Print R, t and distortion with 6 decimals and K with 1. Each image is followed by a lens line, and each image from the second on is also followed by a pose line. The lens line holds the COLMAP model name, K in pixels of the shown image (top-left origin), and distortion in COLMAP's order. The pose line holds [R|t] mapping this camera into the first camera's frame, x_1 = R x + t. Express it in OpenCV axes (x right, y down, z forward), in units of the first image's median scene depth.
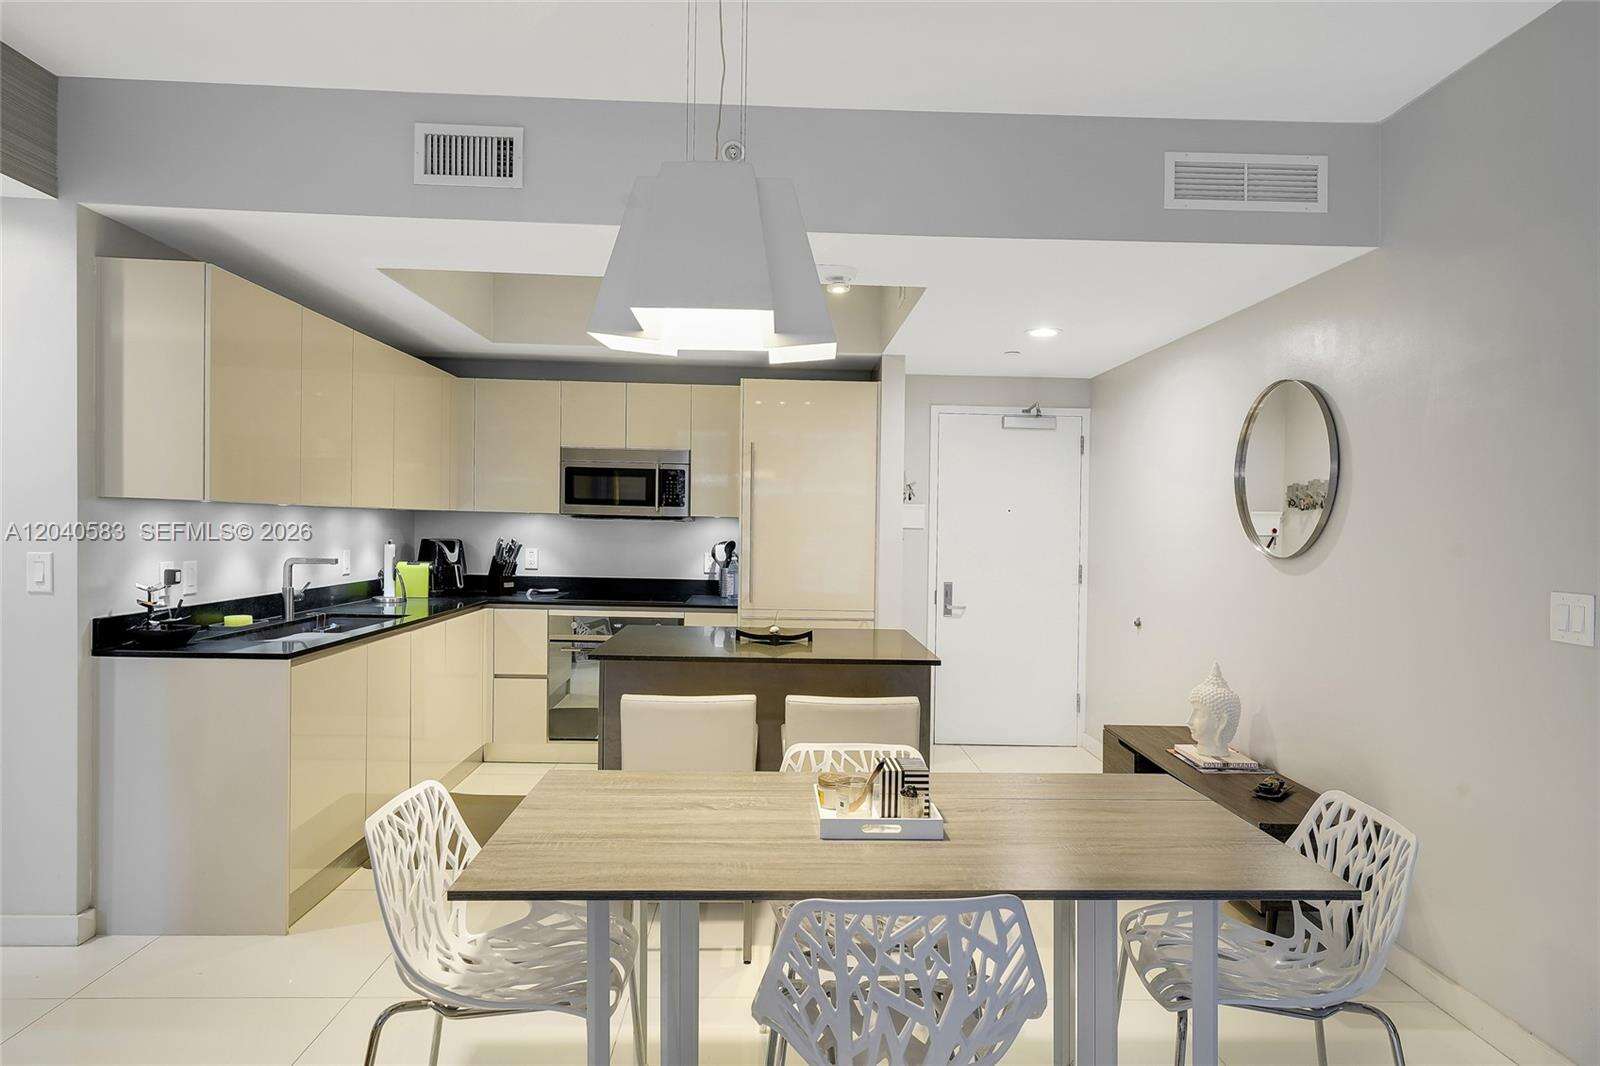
lens RADIAL K [[963.3, 0, 816.8], [0, 963.3, 559.1], [0, 0, 1]] dist [-0.002980, 0.001543]
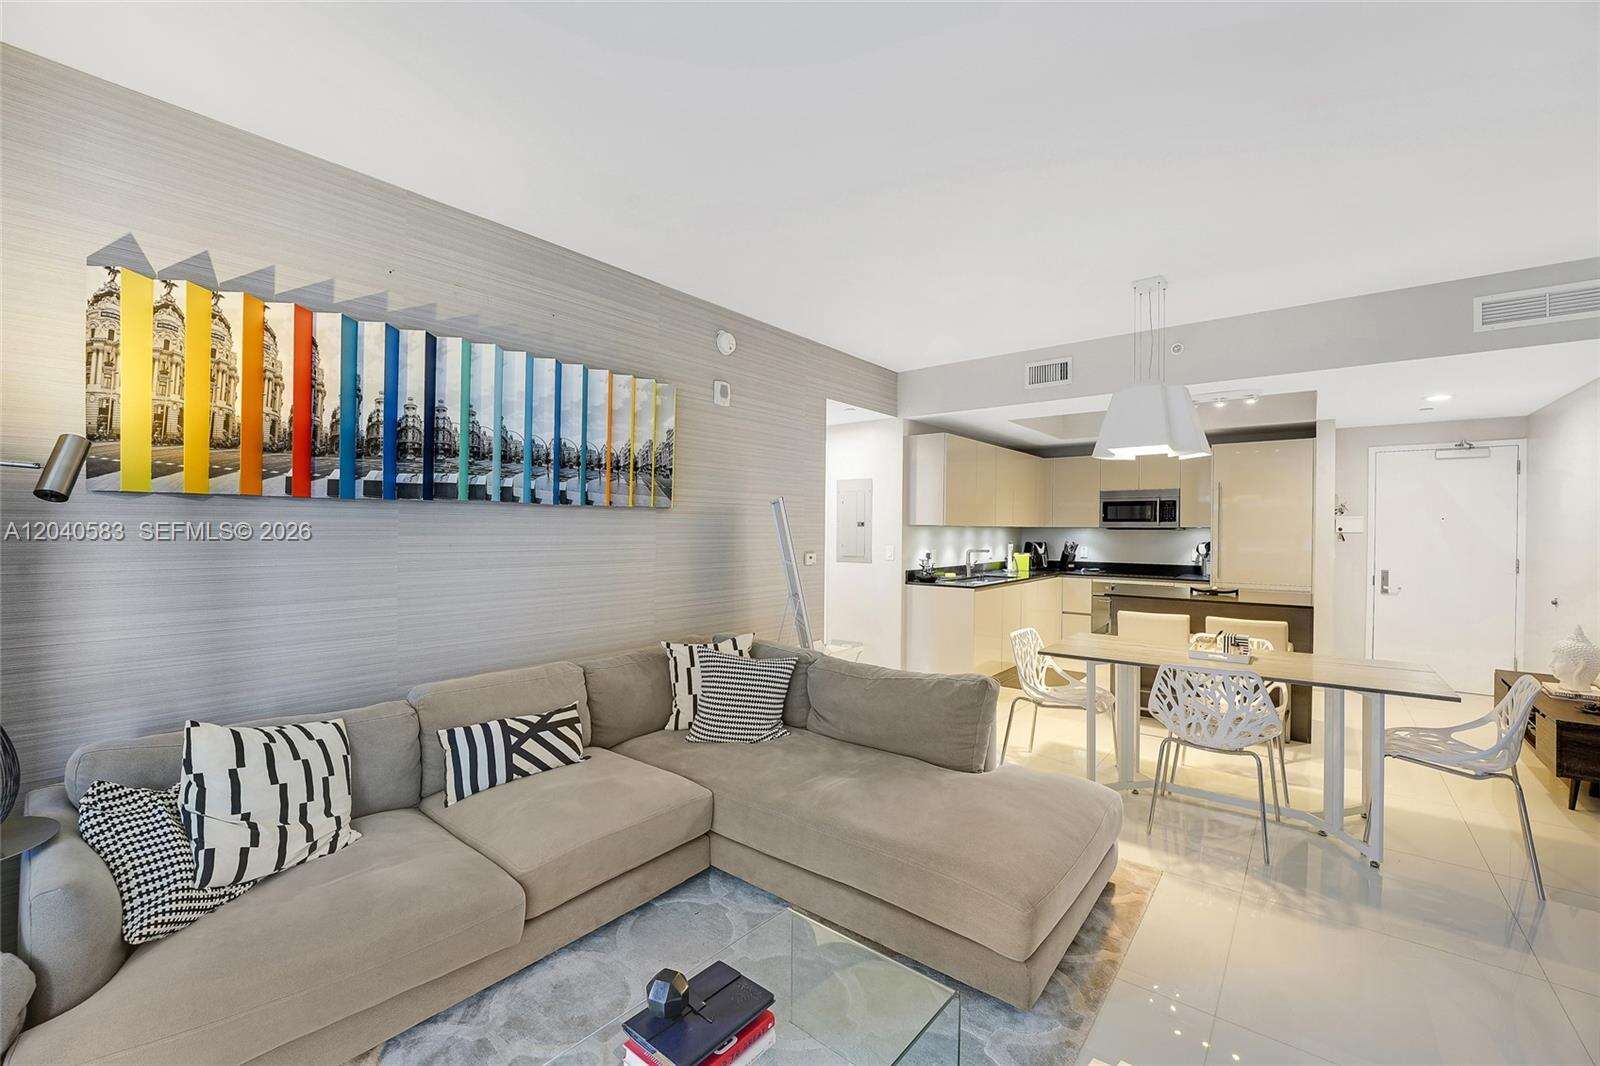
lens RADIAL K [[643.7, 0, 792.0], [0, 643.7, 538.2], [0, 0, 1]] dist [-0.027218, 0.000395]
pose [[0.743483, -0.008668, -0.668699, 0.116074], [-0.012860, 0.999546, -0.027255, 0.014666], [0.668631, 0.028863, 0.743034, -0.306324]]
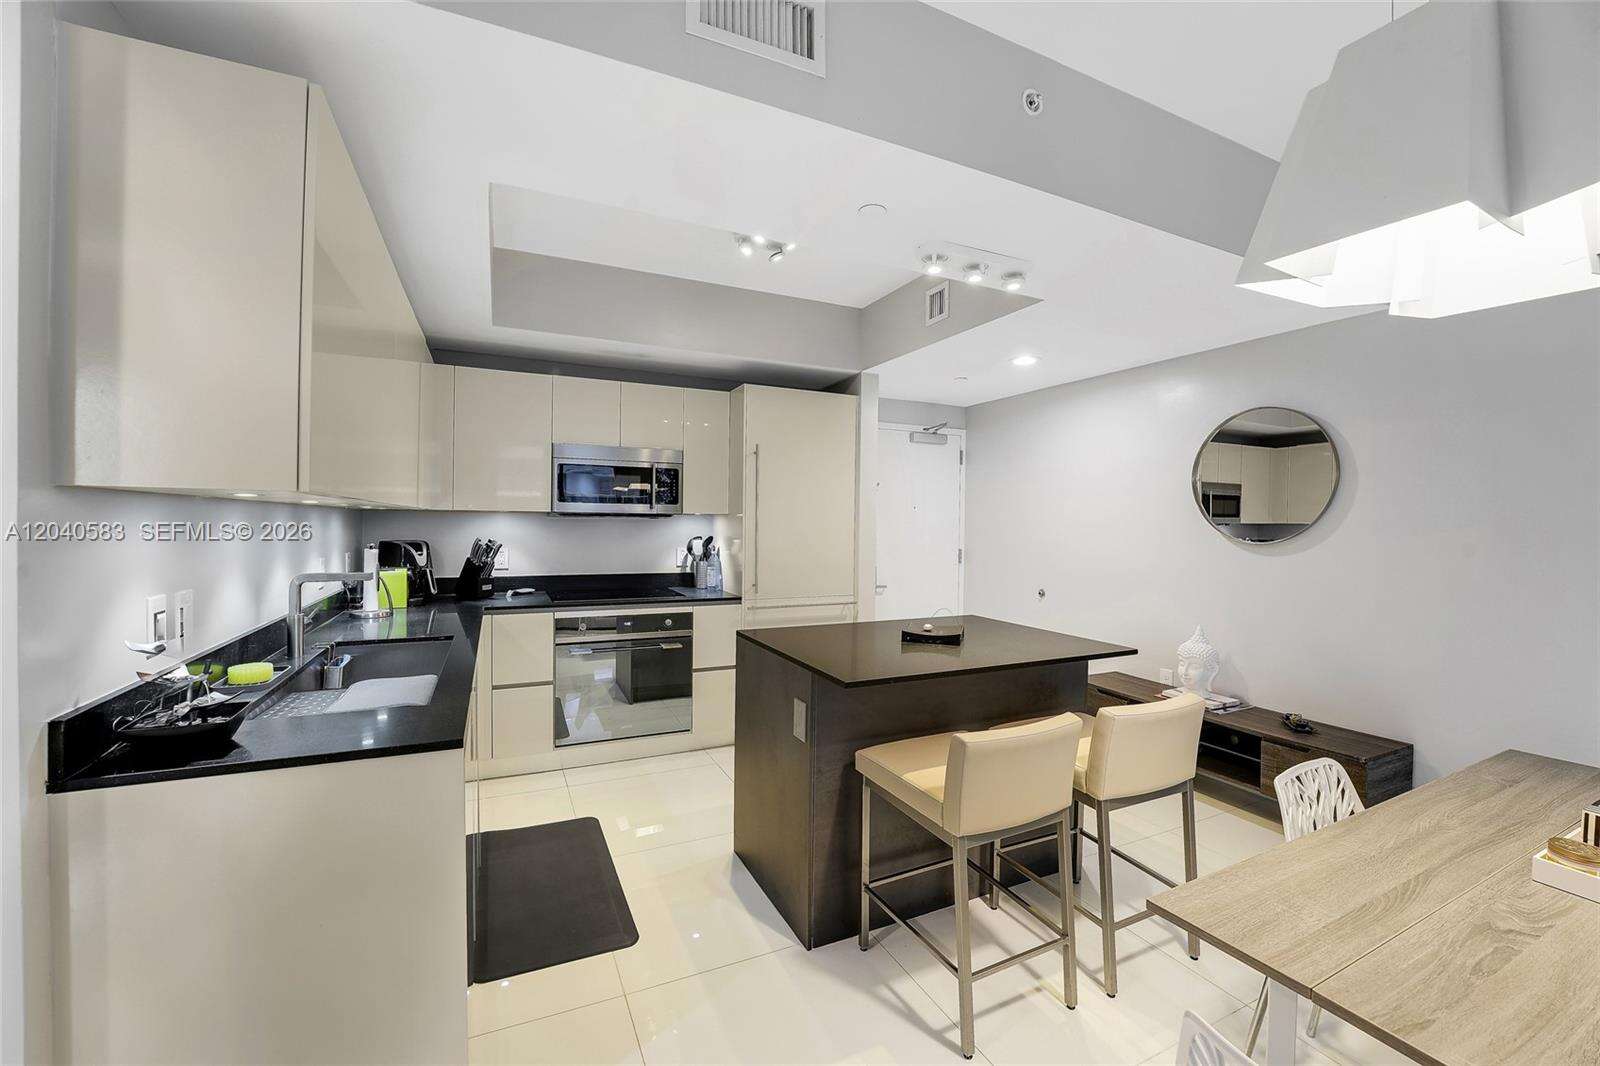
lens RADIAL K [[643.7, 0, 802.2], [0, 643.7, 535.5], [0, 0, 1]] dist [-0.027218, 0.000395]
pose [[0.920100, -0.019292, 0.391207, -0.296737], [0.023069, 0.999722, -0.004955, -0.014629], [-0.391003, 0.013584, 0.920289, 0.315916]]
